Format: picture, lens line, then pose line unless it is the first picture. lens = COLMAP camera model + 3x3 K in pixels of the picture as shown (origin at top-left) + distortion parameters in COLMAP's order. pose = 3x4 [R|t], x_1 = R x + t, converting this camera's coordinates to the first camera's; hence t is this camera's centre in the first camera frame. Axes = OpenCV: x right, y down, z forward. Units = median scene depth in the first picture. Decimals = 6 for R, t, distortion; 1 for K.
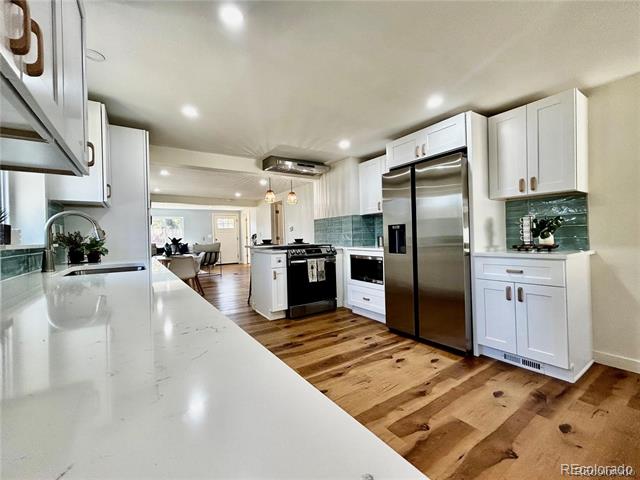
lens RADIAL K [[273.0, 0, 320.0], [0, 273.0, 240.0], [0, 0, 1]] dist [0.011760, -0.000089]
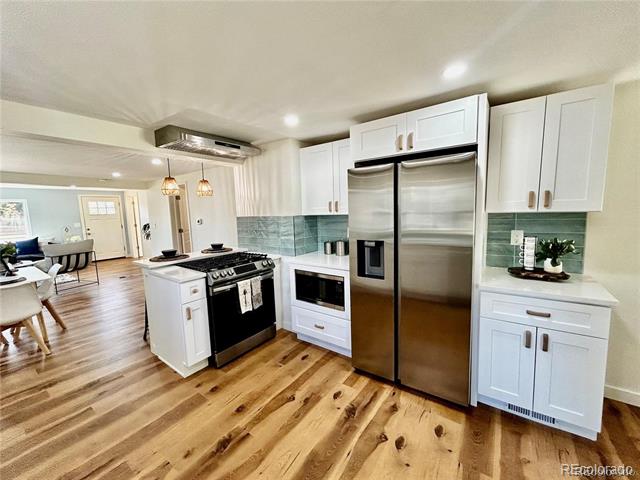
lens RADIAL K [[258.8, 0, 320.0], [0, 258.8, 240.0], [0, 0, 1]] dist [-0.000507, 0.000631]
pose [[0.937939, -0.042878, 0.344138, -0.071702], [0.011580, 0.995646, 0.092493, -0.097316], [-0.346606, -0.082768, 0.934352, 0.304799]]
